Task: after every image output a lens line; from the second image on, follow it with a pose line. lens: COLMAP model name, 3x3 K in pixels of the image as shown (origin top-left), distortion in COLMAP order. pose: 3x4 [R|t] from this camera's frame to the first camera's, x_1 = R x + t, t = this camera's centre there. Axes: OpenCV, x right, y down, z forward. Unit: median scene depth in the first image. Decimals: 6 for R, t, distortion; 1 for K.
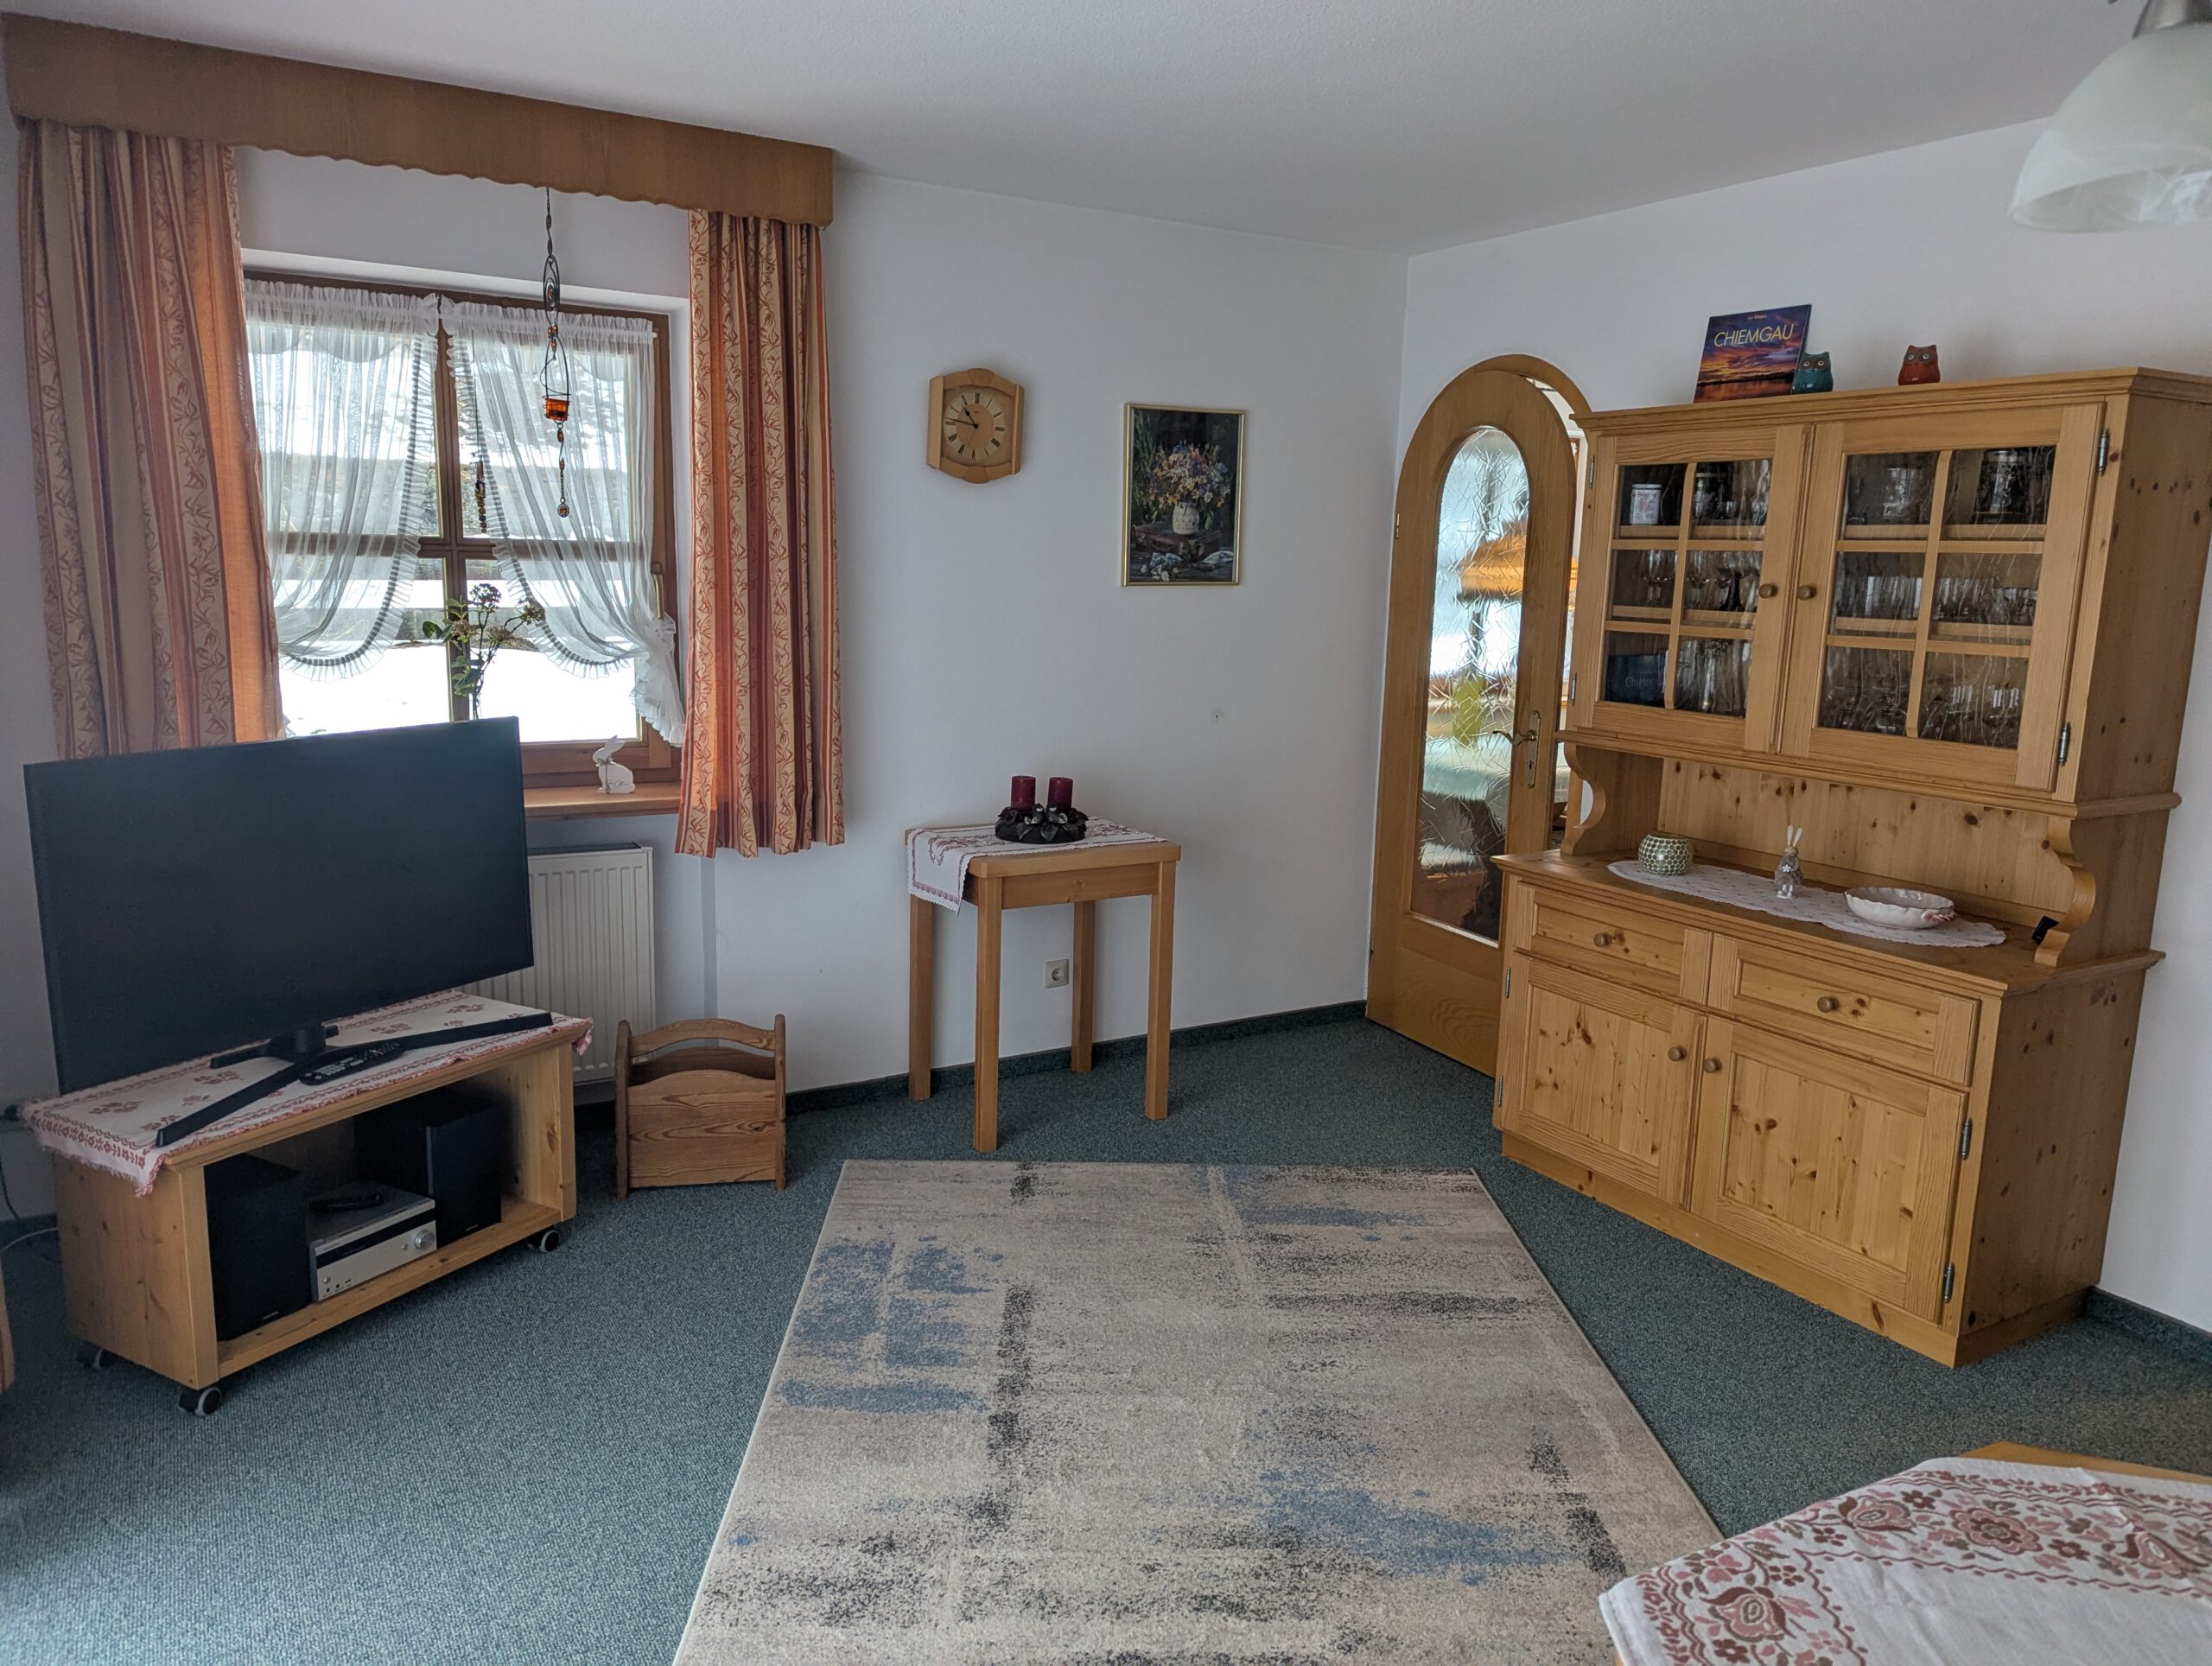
lens RADIAL K [[1545.5, 0, 1106.0], [0, 1545.5, 833.0], [0, 0, 1]] dist [0.043288, -0.037697]
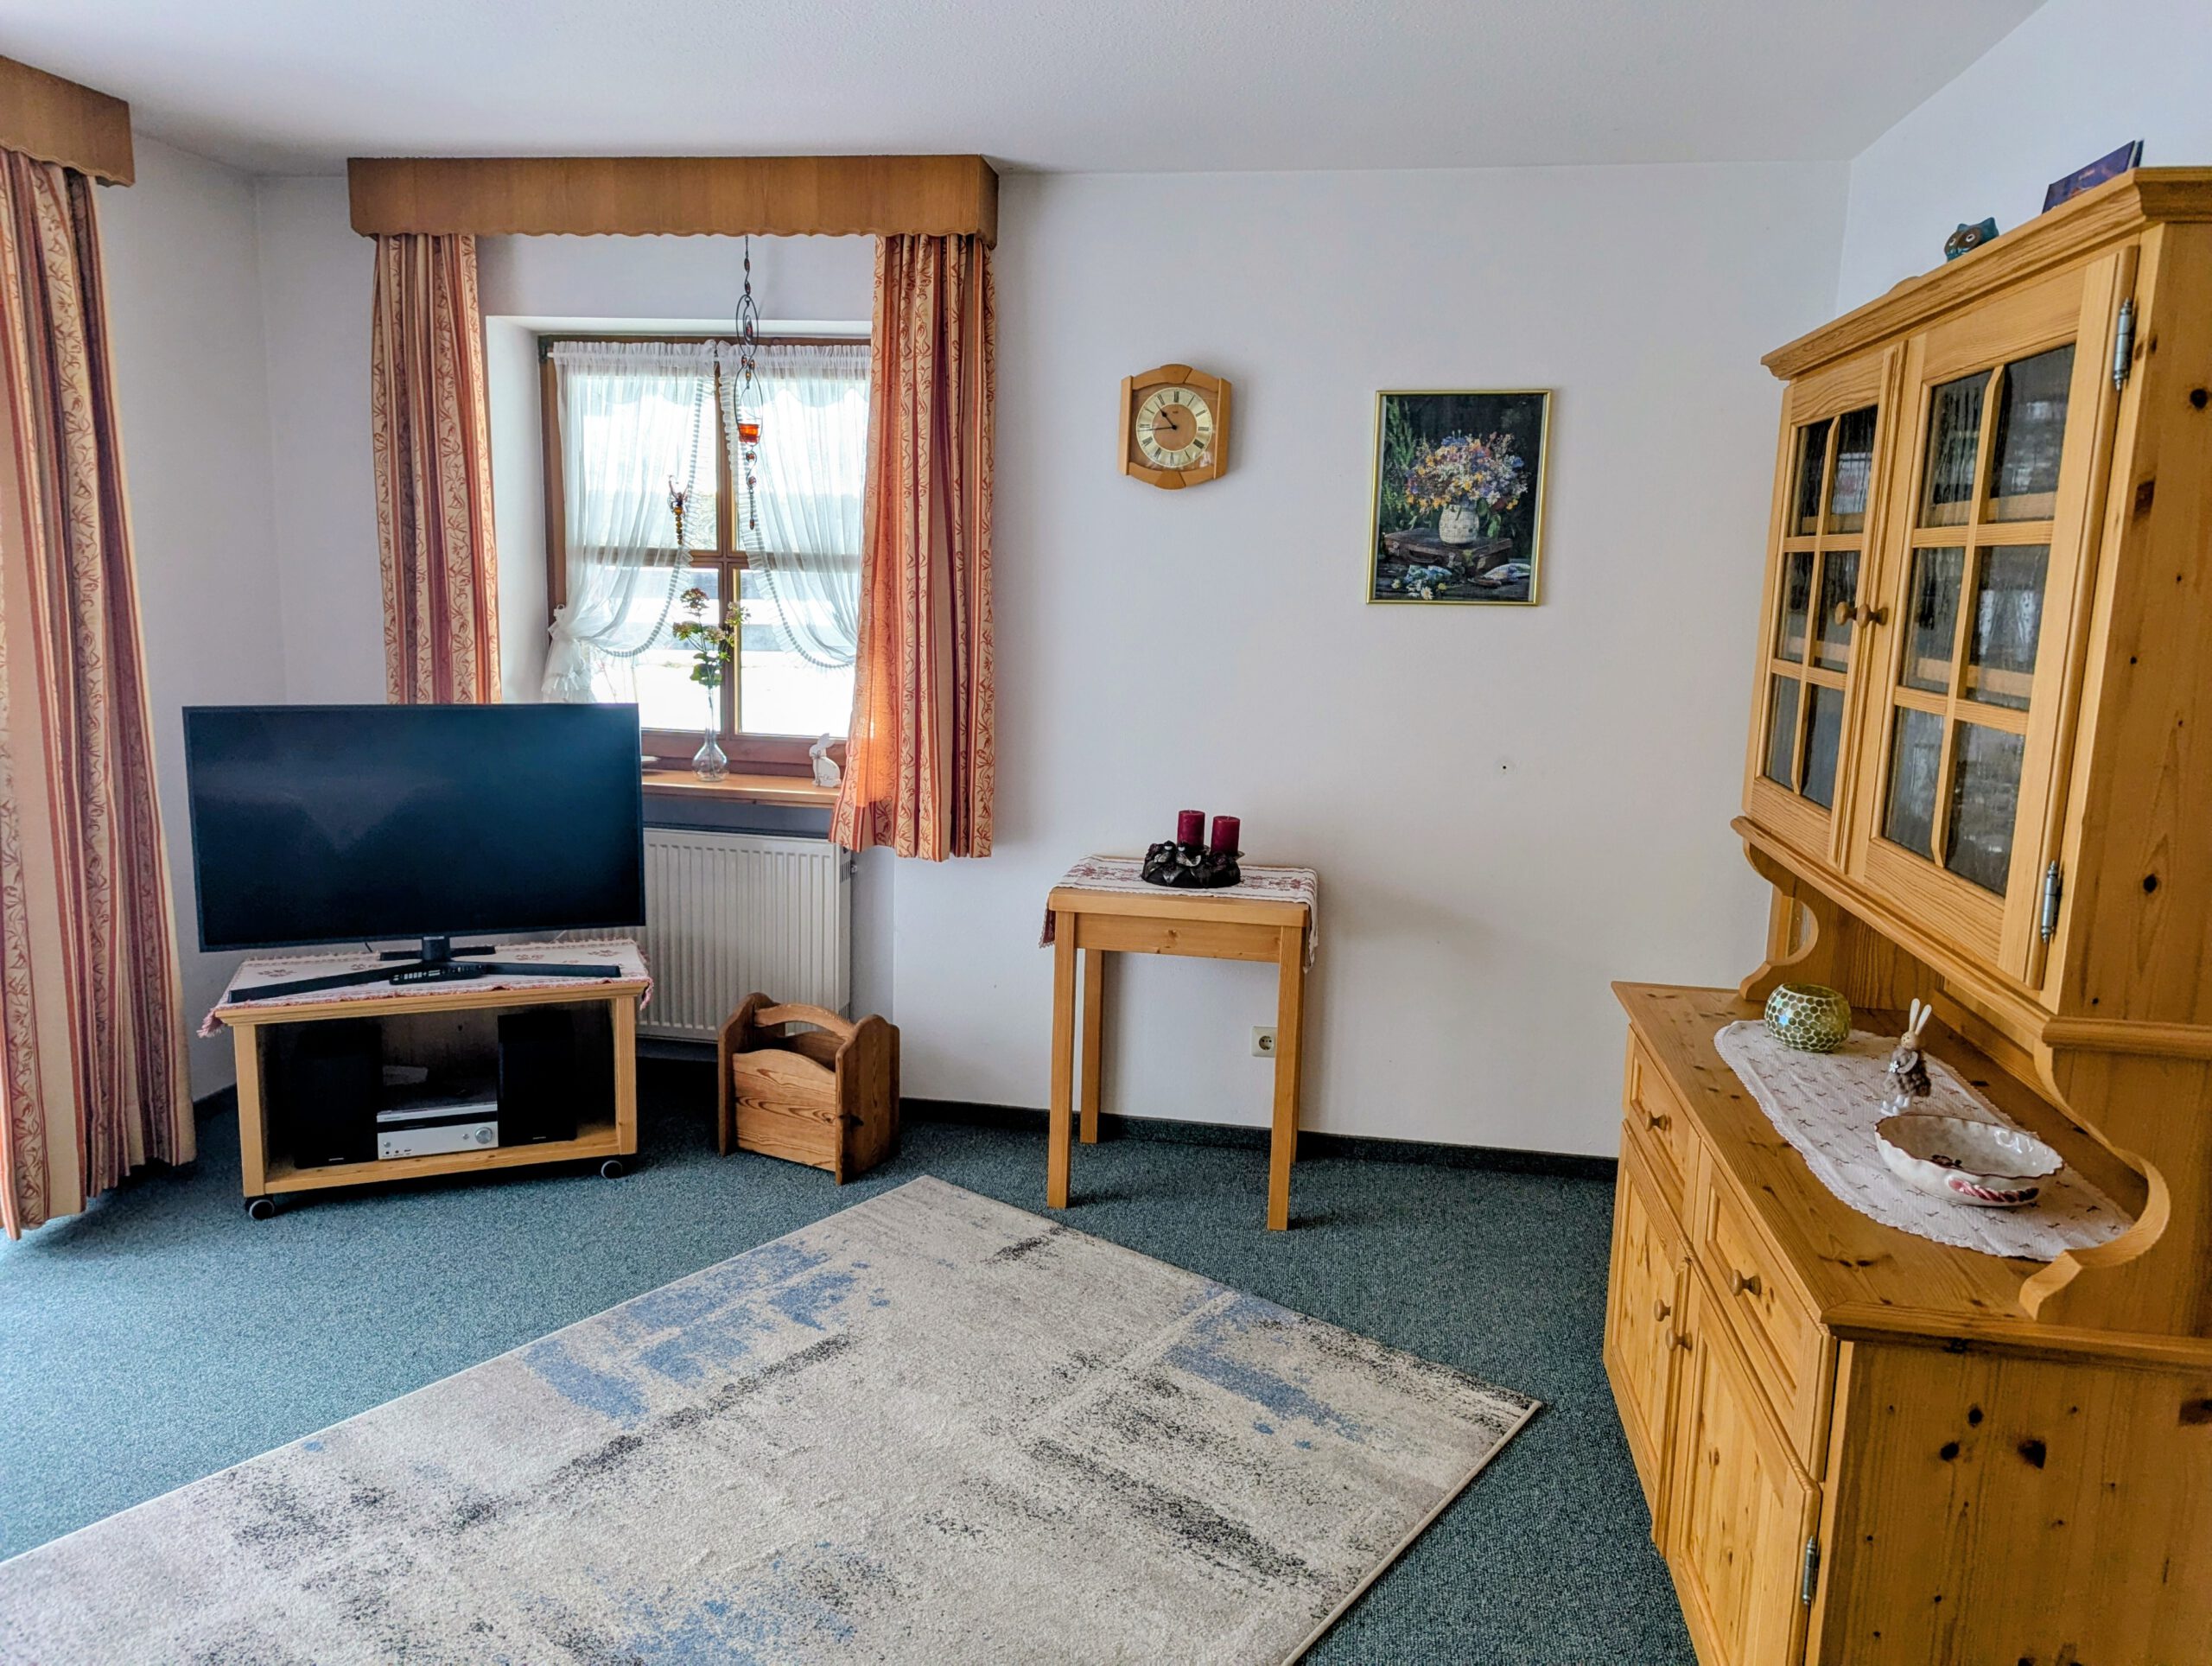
lens RADIAL K [[1558.1, 0, 1104.1], [0, 1558.1, 823.0], [0, 0, 1]] dist [0.034003, -0.004310]
pose [[0.767040, 0.102577, -0.633346, 0.550521], [-0.122493, 0.992392, 0.012378, -0.039416], [0.629797, 0.068086, 0.773770, 0.302625]]
